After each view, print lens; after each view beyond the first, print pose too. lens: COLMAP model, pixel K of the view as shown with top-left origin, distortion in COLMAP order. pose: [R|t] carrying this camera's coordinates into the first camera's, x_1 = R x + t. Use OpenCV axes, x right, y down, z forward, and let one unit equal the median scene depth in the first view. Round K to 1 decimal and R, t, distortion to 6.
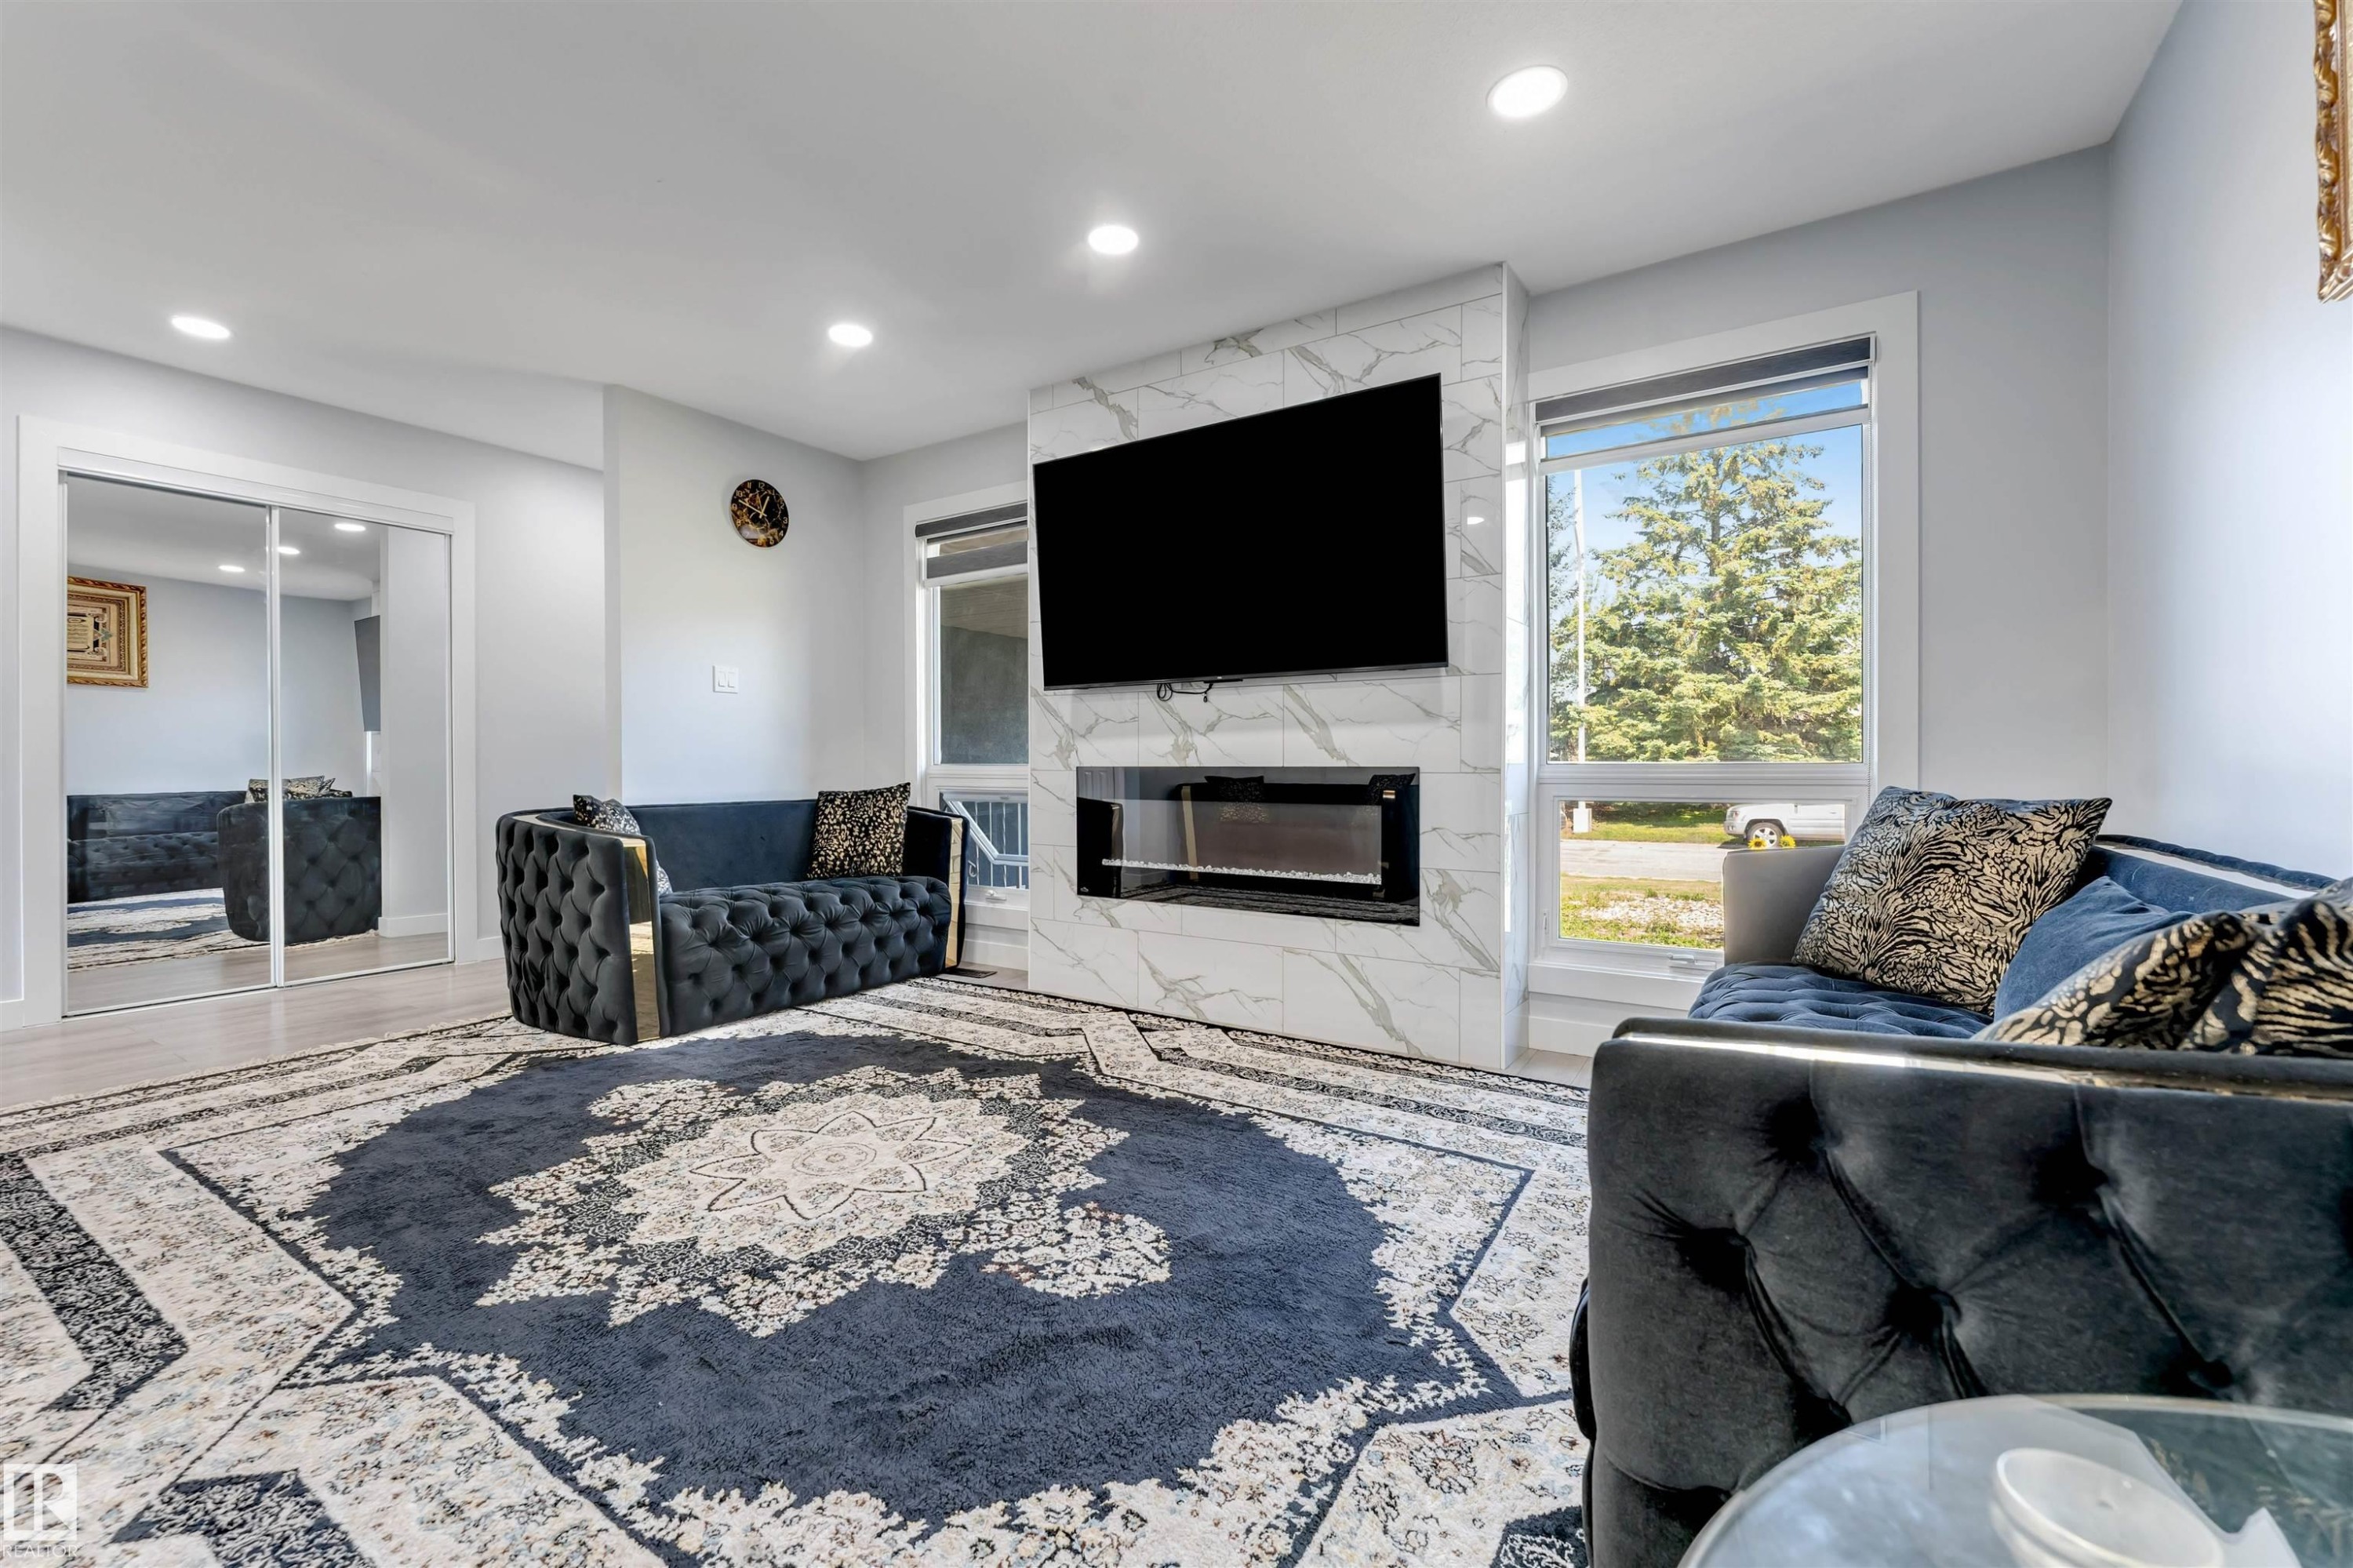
lens RADIAL K [[960.3, 0, 1157.3], [0, 960.3, 775.6], [0, 0, 1]] dist [-0.007018, -0.000400]
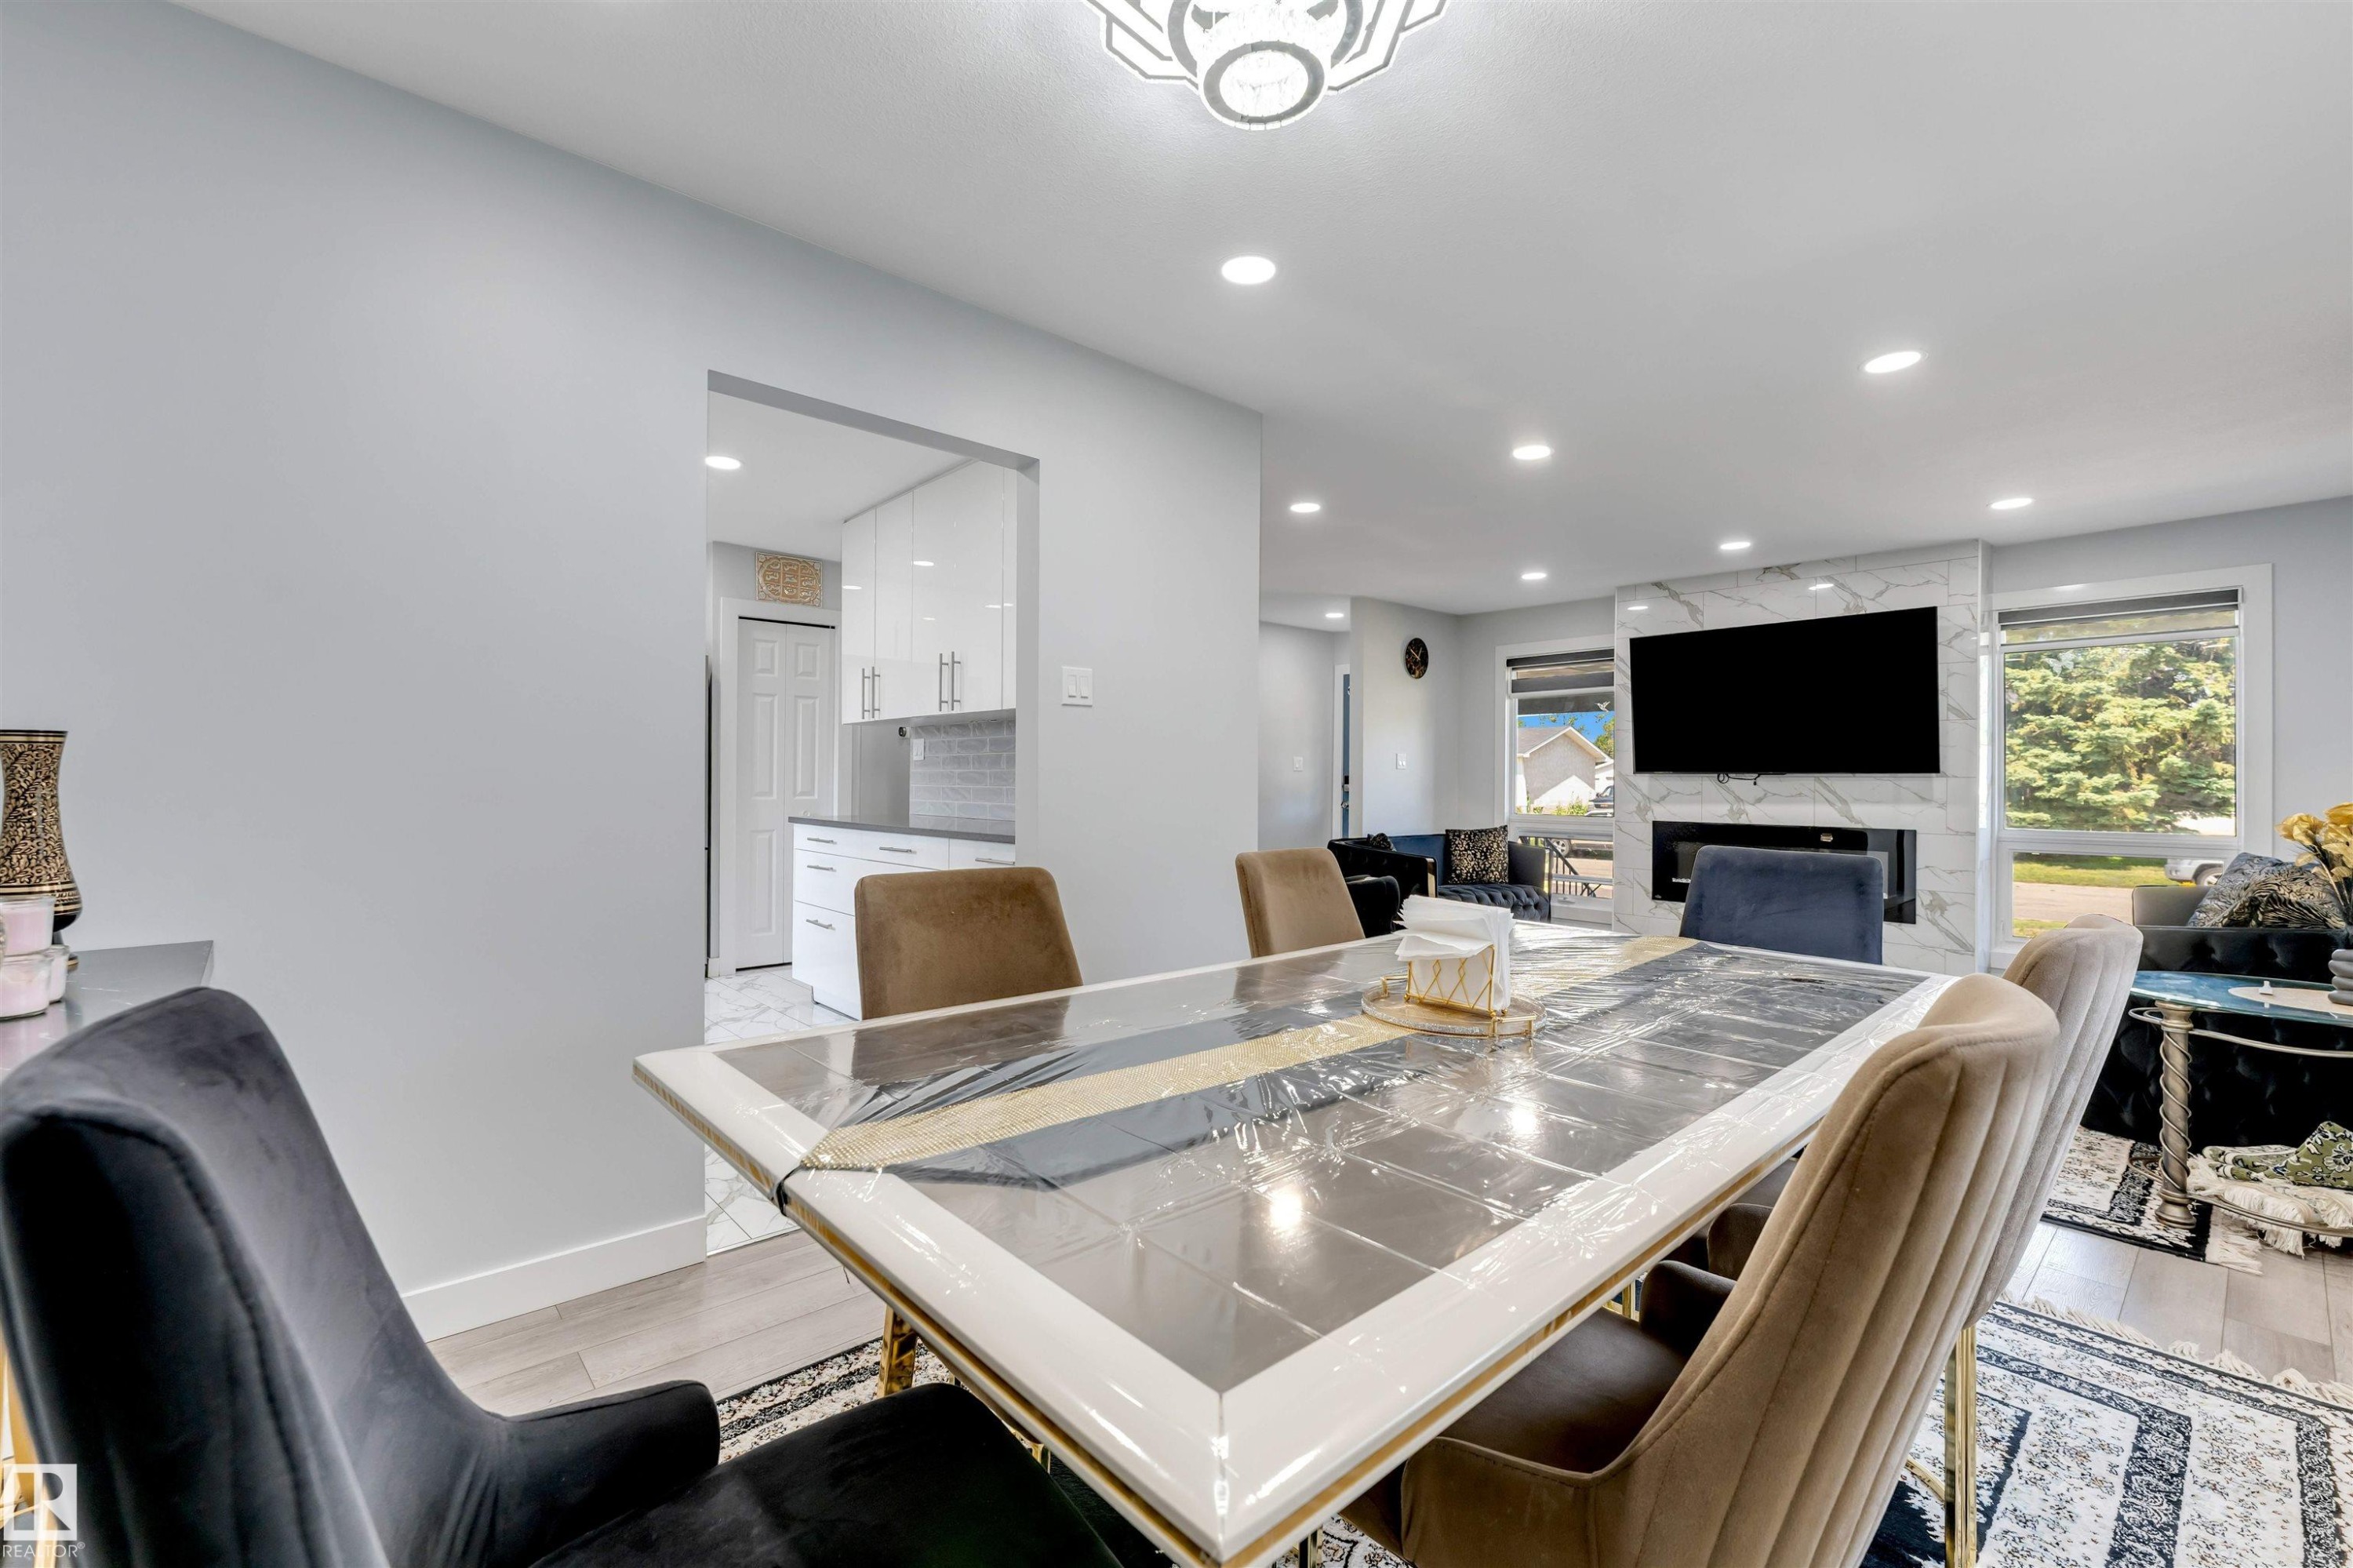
lens RADIAL K [[960.3, 0, 1171.3], [0, 960.3, 781.5], [0, 0, 1]] dist [-0.007018, -0.000400]
pose [[0.962070, 0.009862, -0.272625, -0.432867], [-0.013721, 0.999831, -0.012251, -0.045236], [0.272458, 0.015527, 0.962042, -0.797945]]
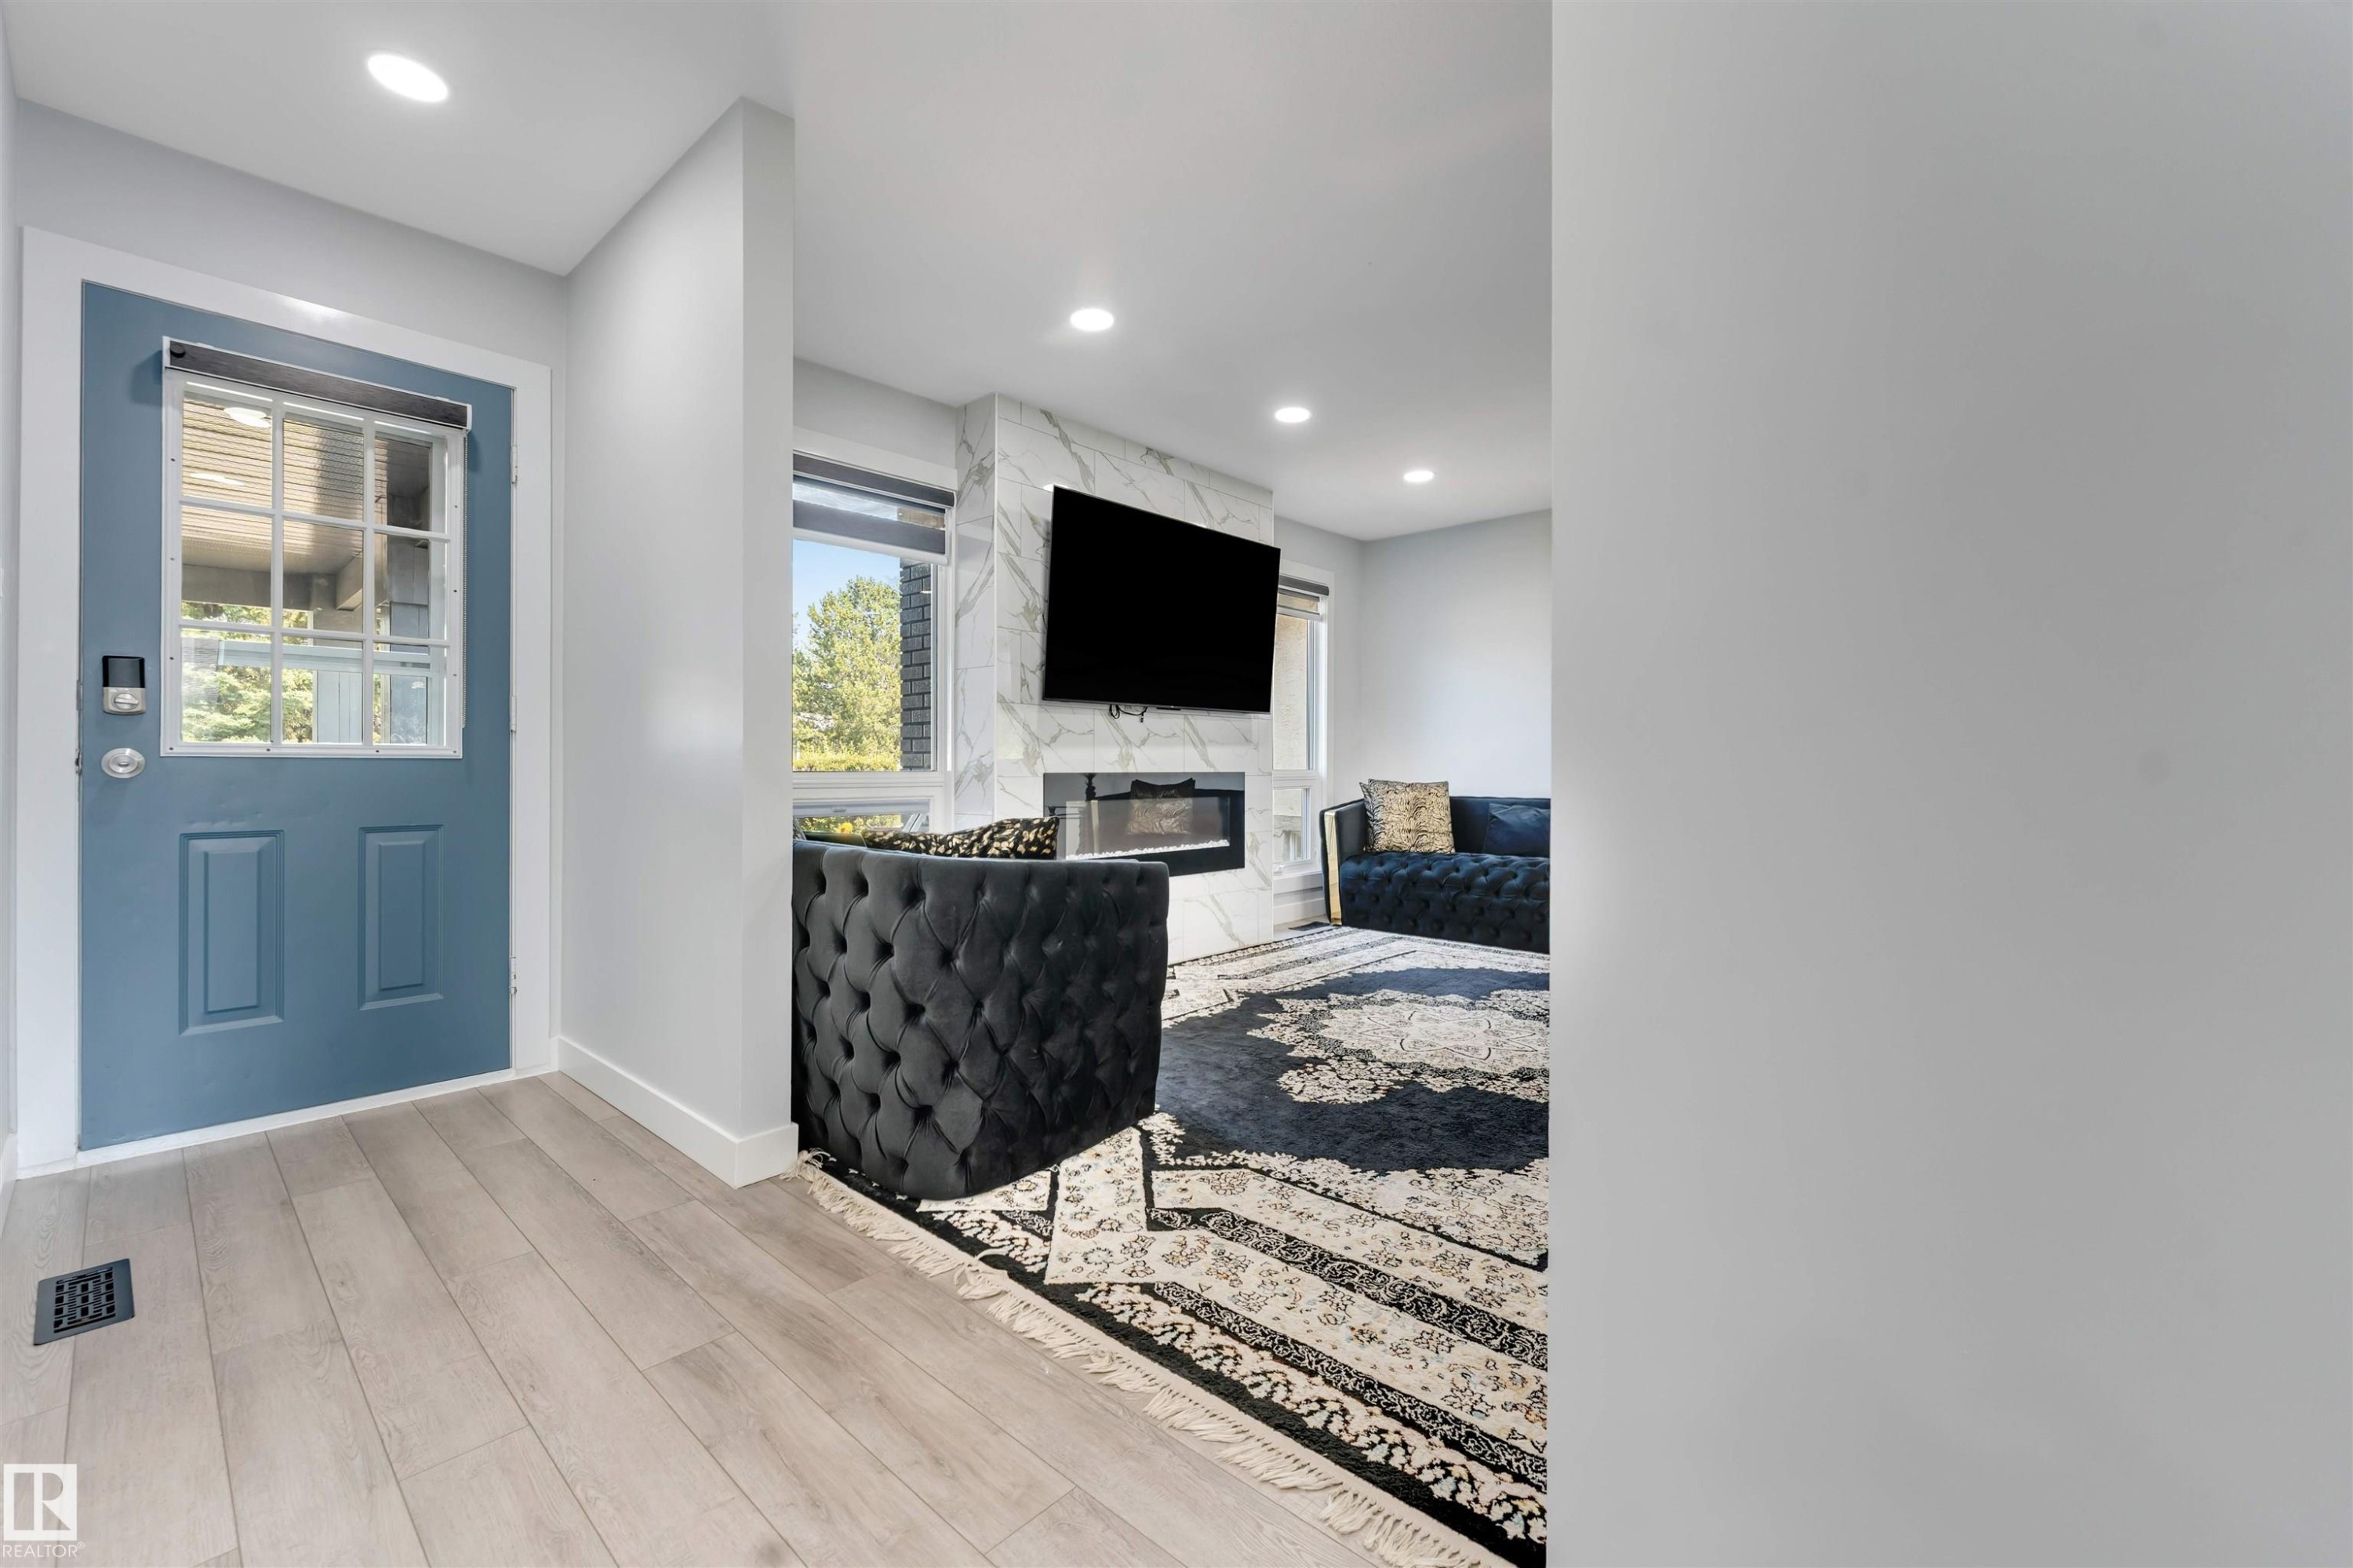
lens RADIAL K [[960.3, 0, 1157.4], [0, 960.3, 766.7], [0, 0, 1]] dist [-0.007018, -0.000400]
pose [[0.173411, 0.001474, 0.984848, -1.126458], [0.009880, 0.999946, -0.003236, -0.011707], [-0.984800, 0.010291, 0.173388, 0.700683]]
